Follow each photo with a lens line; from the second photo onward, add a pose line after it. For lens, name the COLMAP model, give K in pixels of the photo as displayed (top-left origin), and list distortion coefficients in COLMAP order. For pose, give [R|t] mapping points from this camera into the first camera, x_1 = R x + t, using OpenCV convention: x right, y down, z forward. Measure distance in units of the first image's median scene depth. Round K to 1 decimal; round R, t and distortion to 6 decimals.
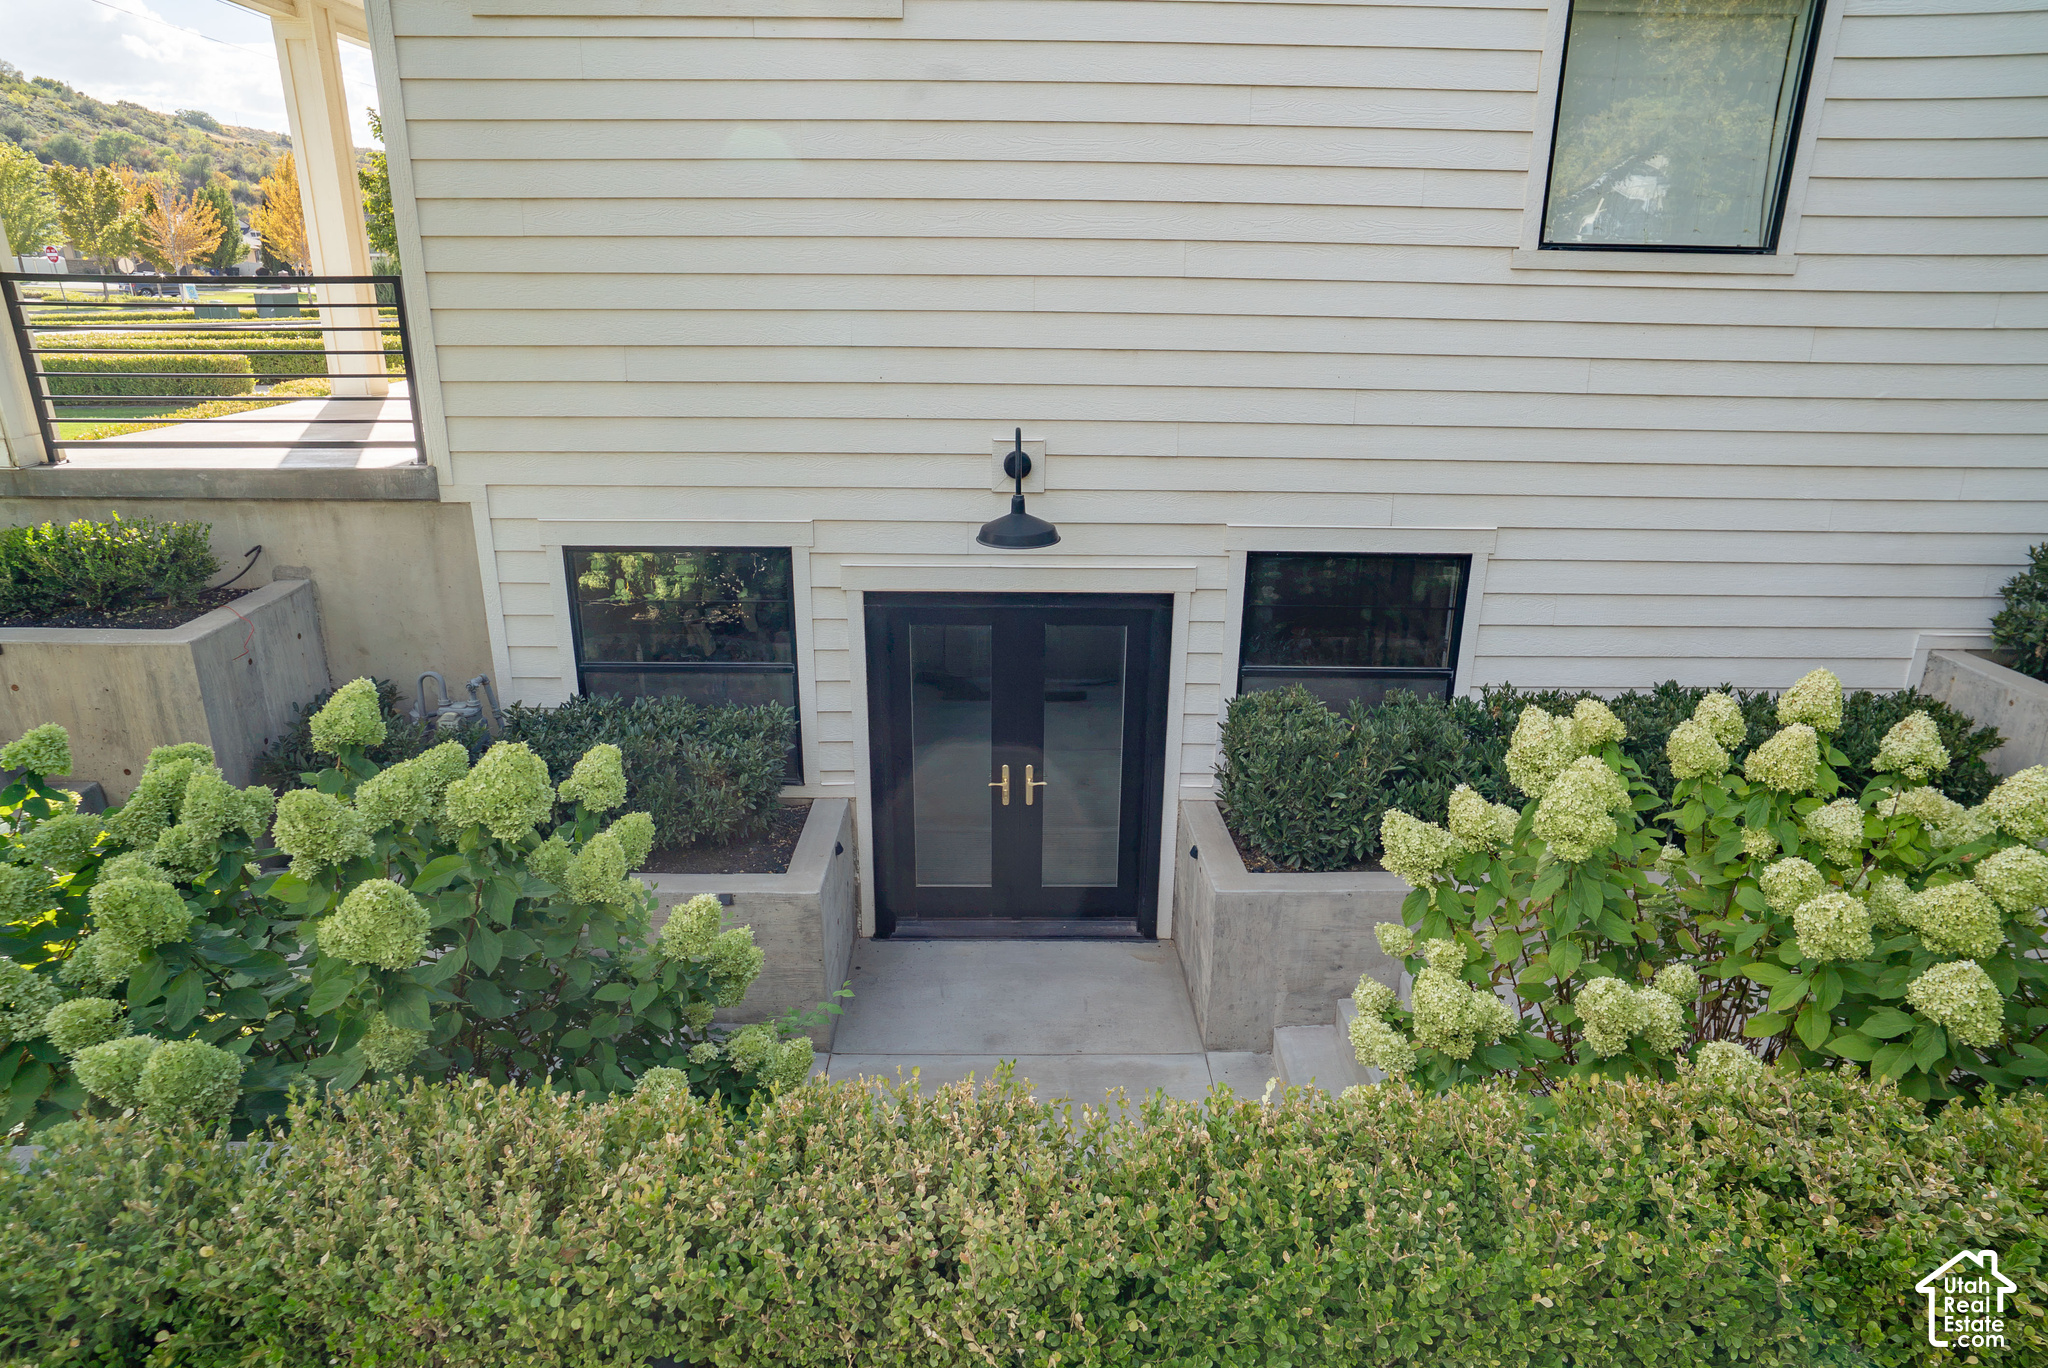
lens RADIAL K [[1218.0, 0, 1030.1], [0, 1218.0, 680.5], [0, 0, 1]] dist [-0.091821, 0.073864]
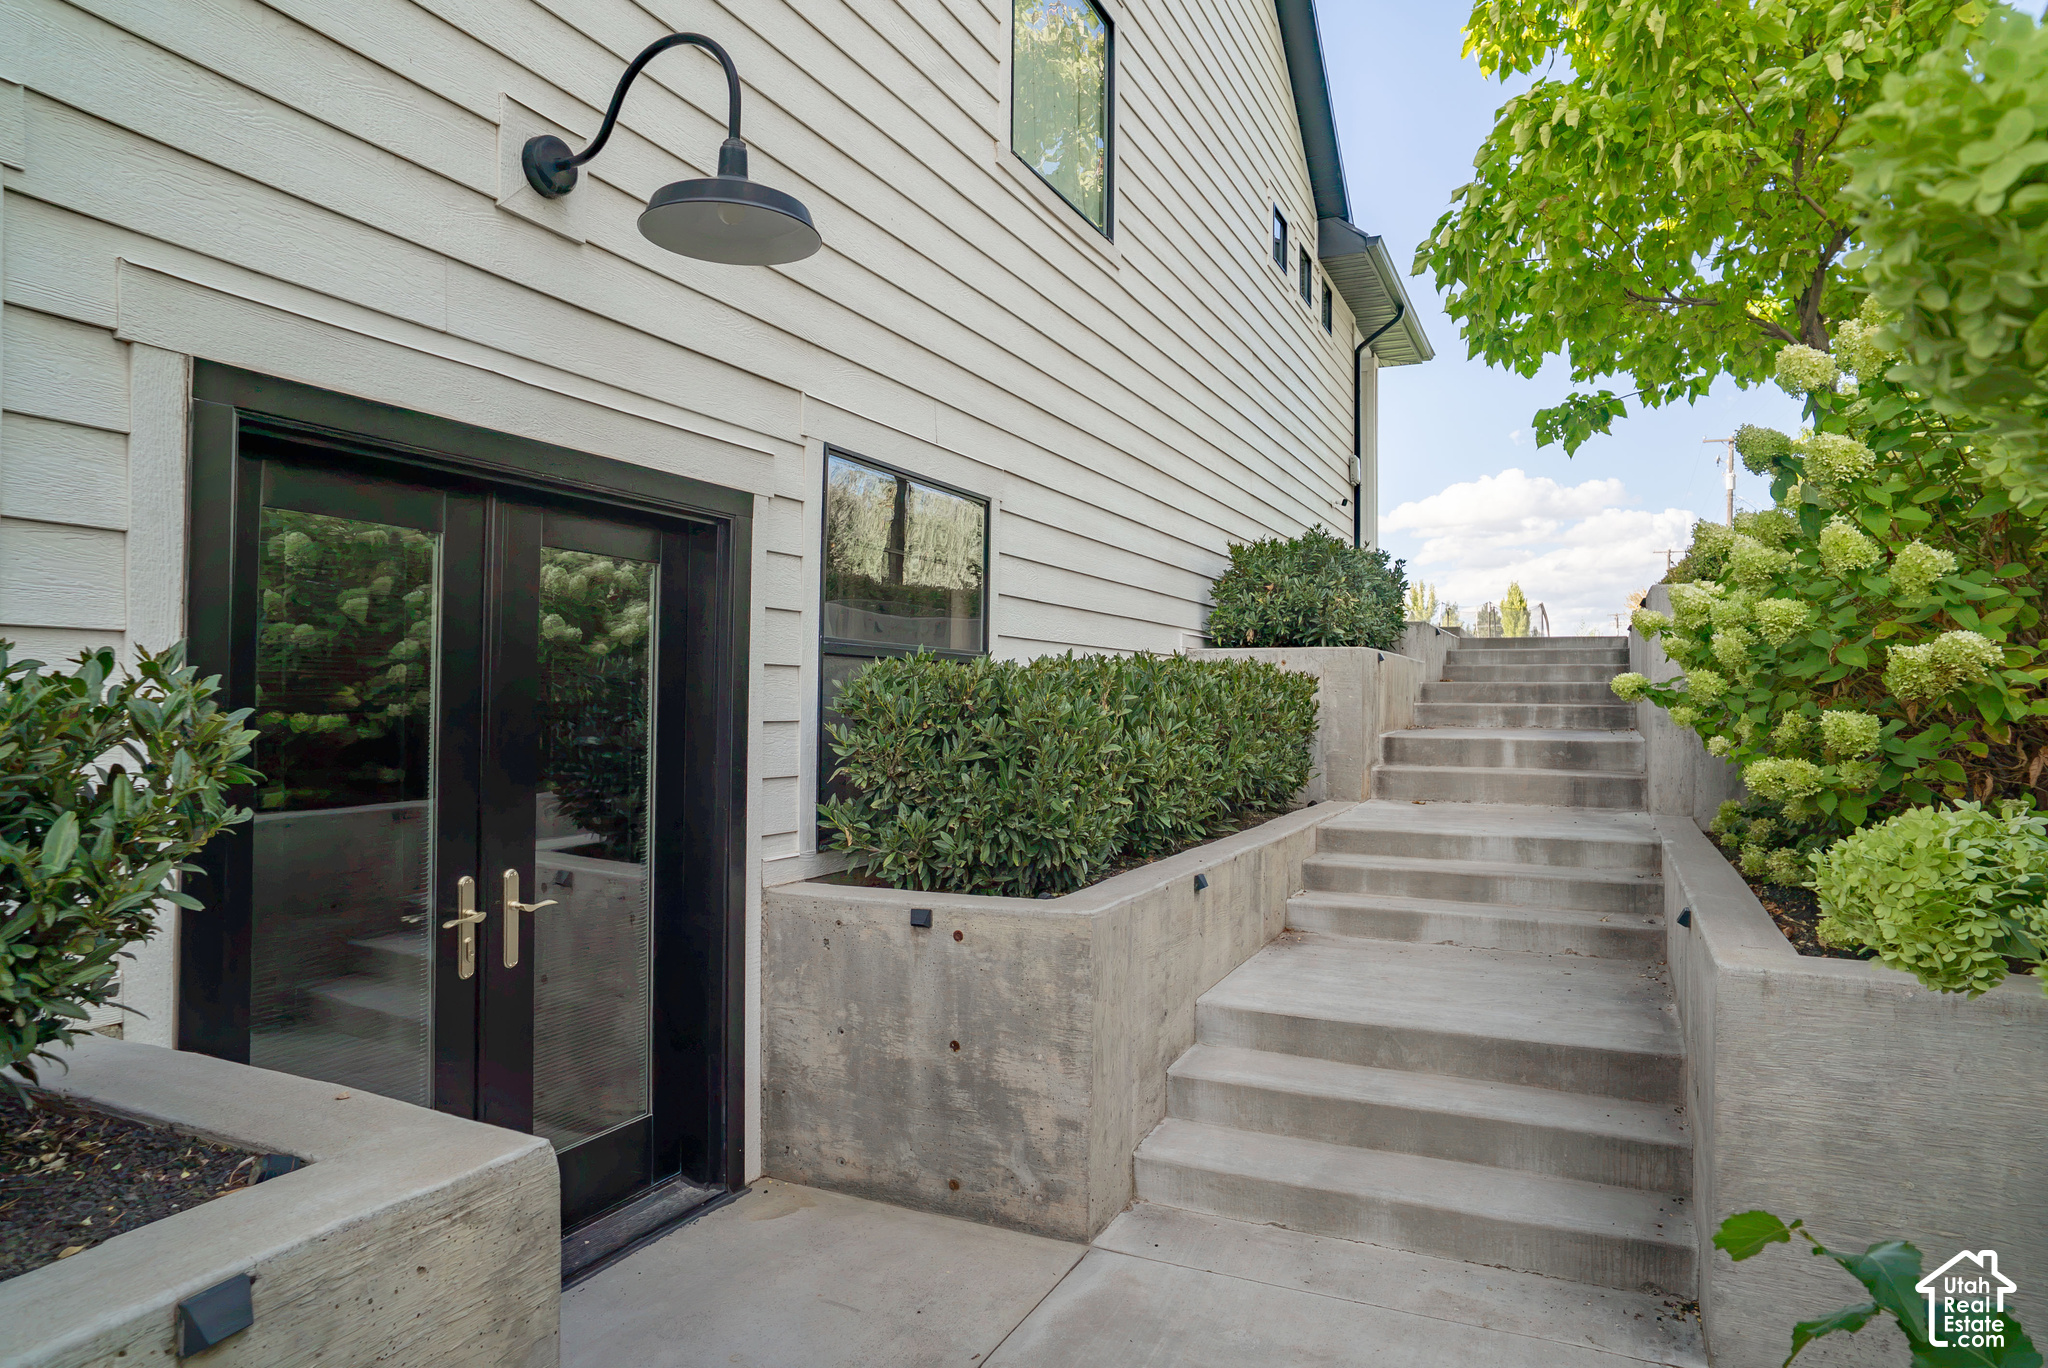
lens RADIAL K [[1218.0, 0, 1030.1], [0, 1218.0, 680.5], [0, 0, 1]] dist [-0.091821, 0.073864]
pose [[0.430677, 0.015156, 0.902379, -0.344642], [0.308678, 0.937085, -0.163061, 0.148308], [-0.848078, 0.348771, 0.398903, 0.692796]]
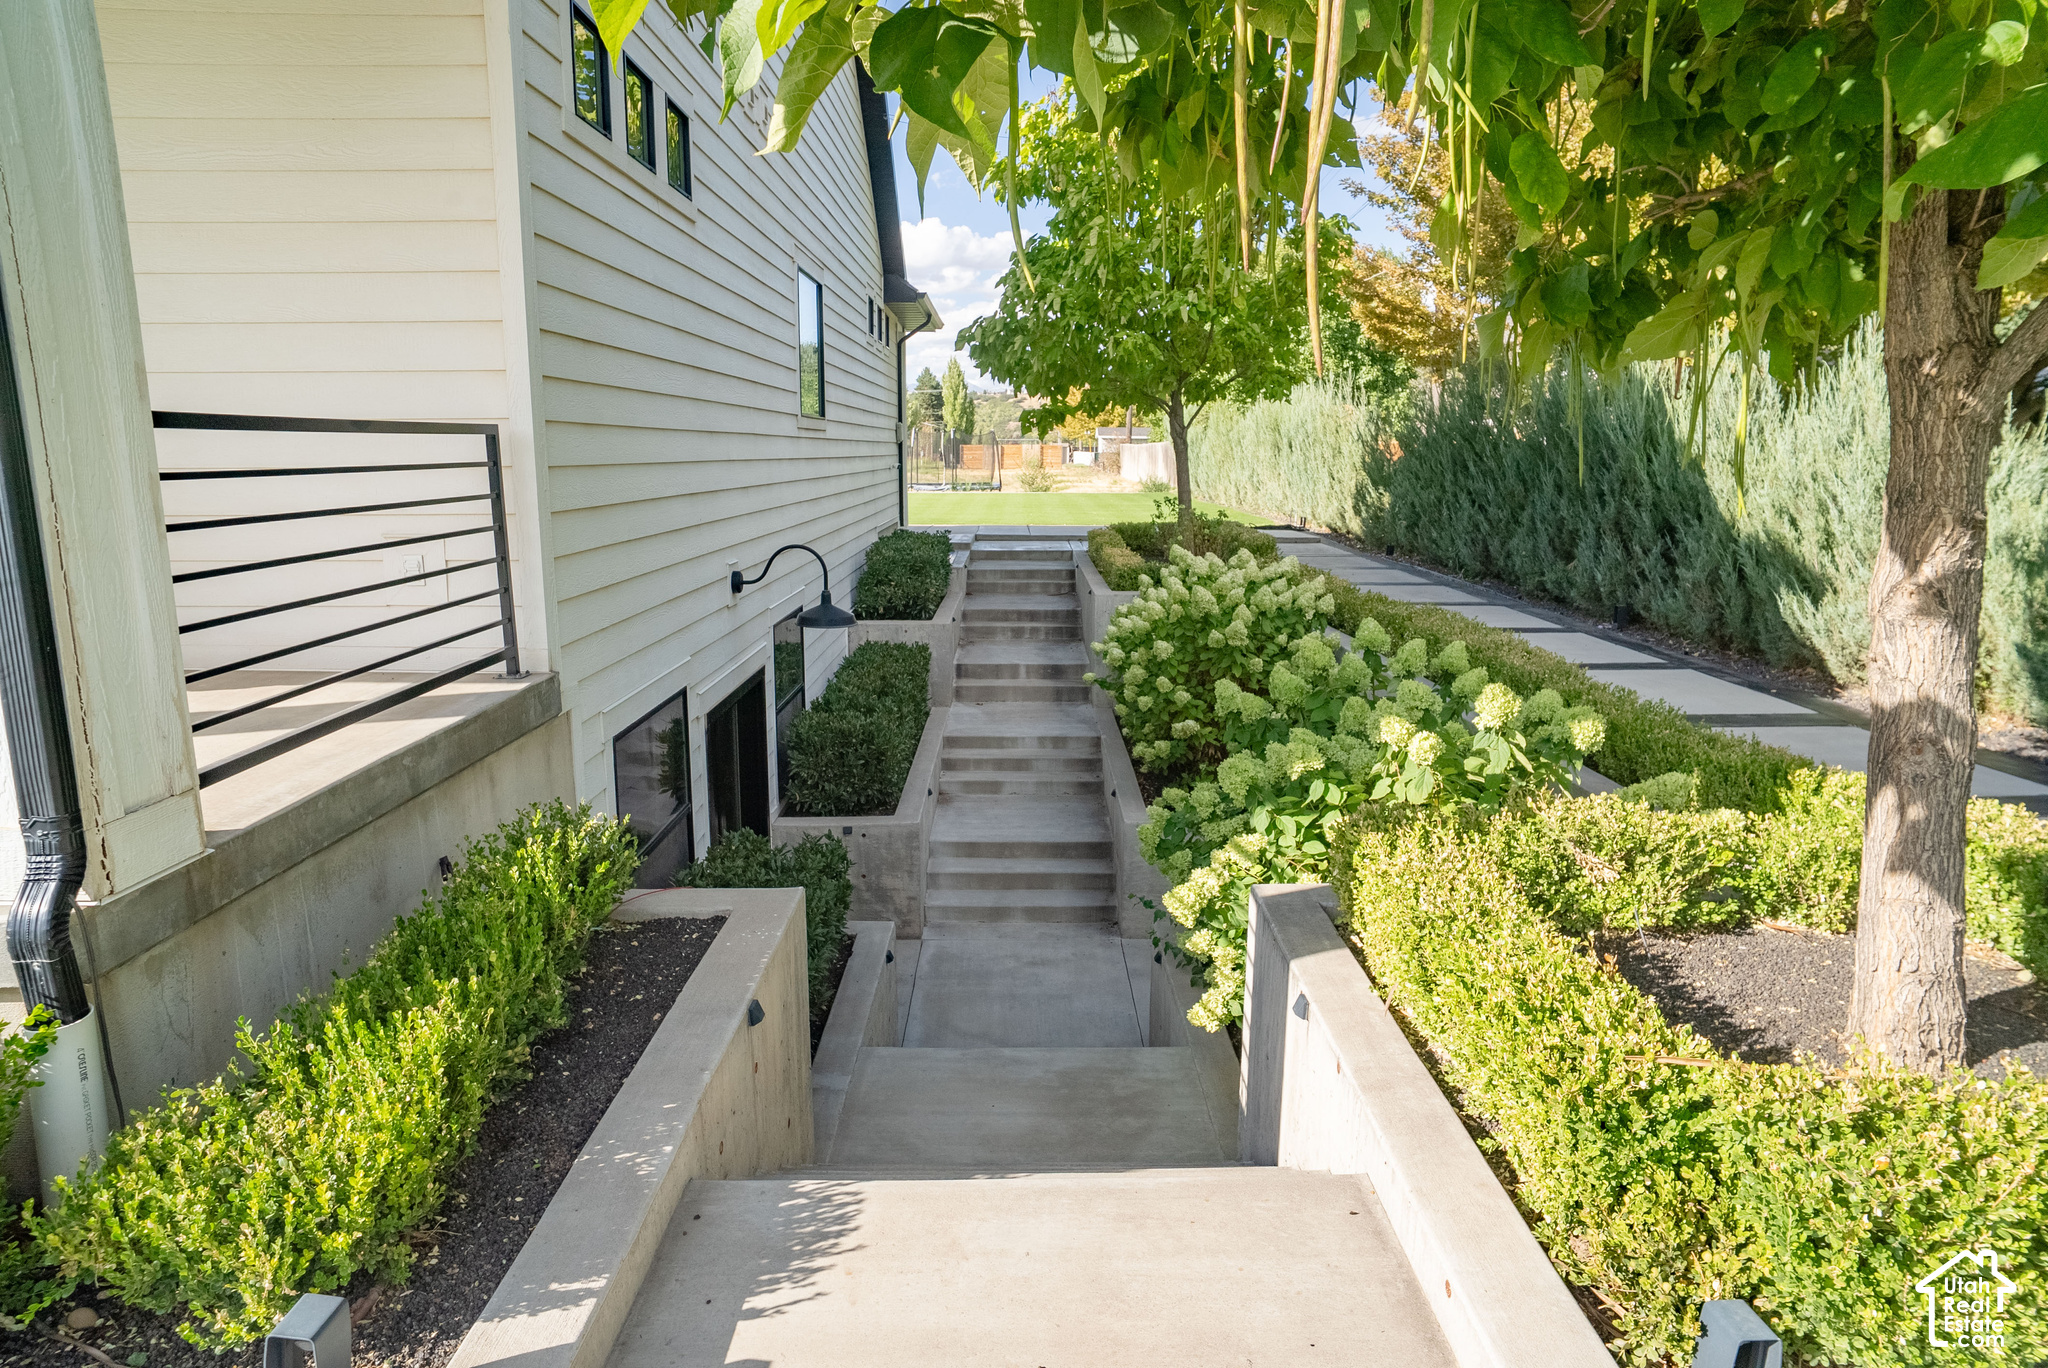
lens RADIAL K [[1218.0, 0, 1030.1], [0, 1218.0, 680.5], [0, 0, 1]] dist [-0.091821, 0.073864]
pose [[-0.005543, -0.188923, 0.981976, -1.225788], [0.346844, 0.920667, 0.179086, -0.198157], [-0.937906, 0.341585, 0.060424, 0.649957]]
